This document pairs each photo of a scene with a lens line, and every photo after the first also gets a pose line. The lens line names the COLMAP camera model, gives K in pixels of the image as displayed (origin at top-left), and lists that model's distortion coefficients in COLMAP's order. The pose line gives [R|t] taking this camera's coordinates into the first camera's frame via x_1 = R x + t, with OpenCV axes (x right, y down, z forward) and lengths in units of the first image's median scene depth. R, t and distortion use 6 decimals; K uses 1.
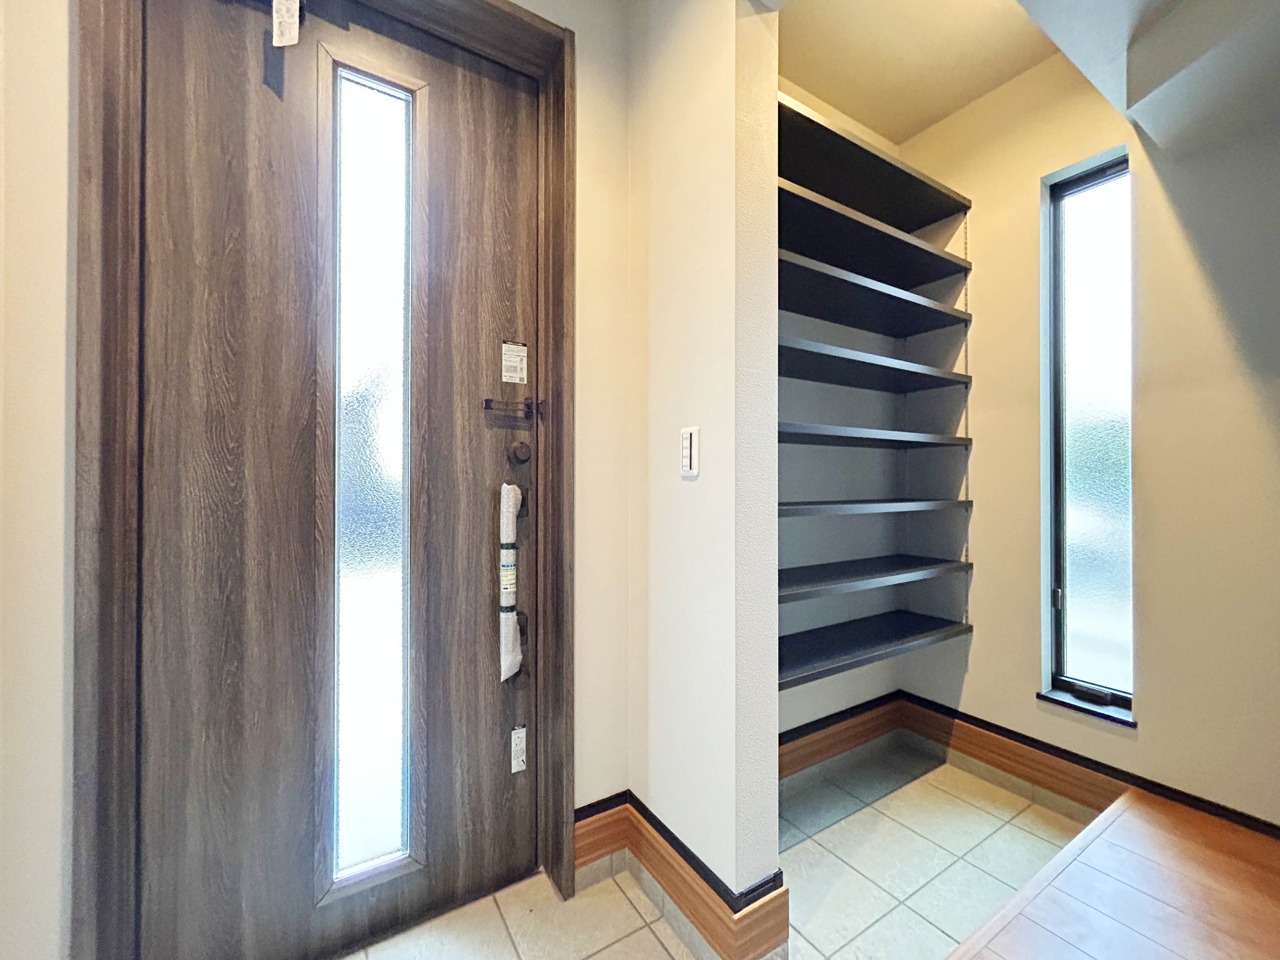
lens RADIAL K [[512.5, 0, 638.3], [0, 512.5, 483.1], [0, 0, 1]] dist [-0.004424, -0.000290]
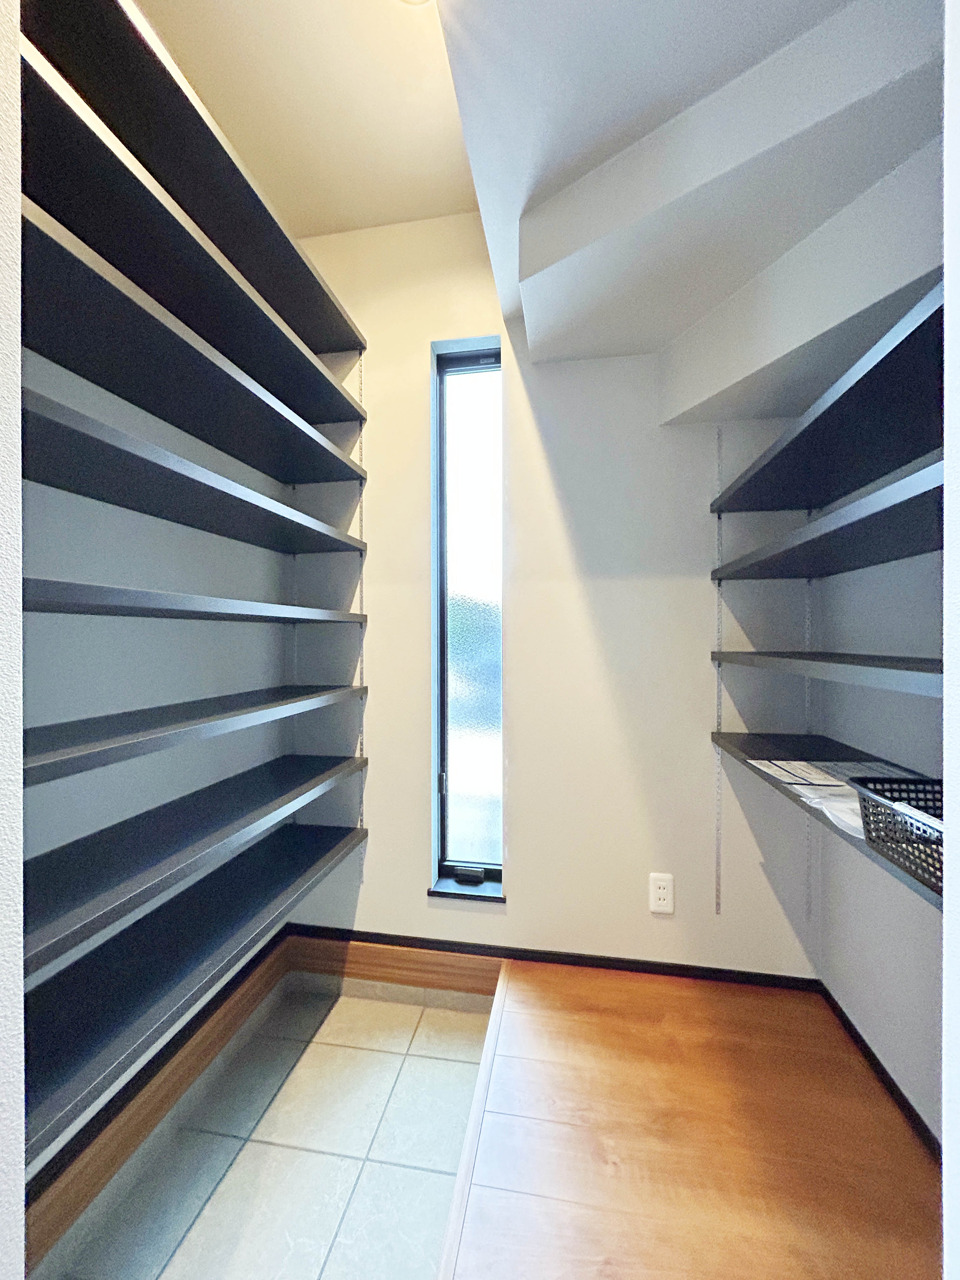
lens RADIAL K [[512.5, 0, 482.2], [0, 512.5, 641.3], [0, 0, 1]] dist [-0.004424, -0.000290]
pose [[0.668150, -0.003714, 0.744017, 0.139890], [0.000043, 0.999988, 0.004953, -0.049092], [-0.744026, -0.003278, 0.668142, 0.280342]]
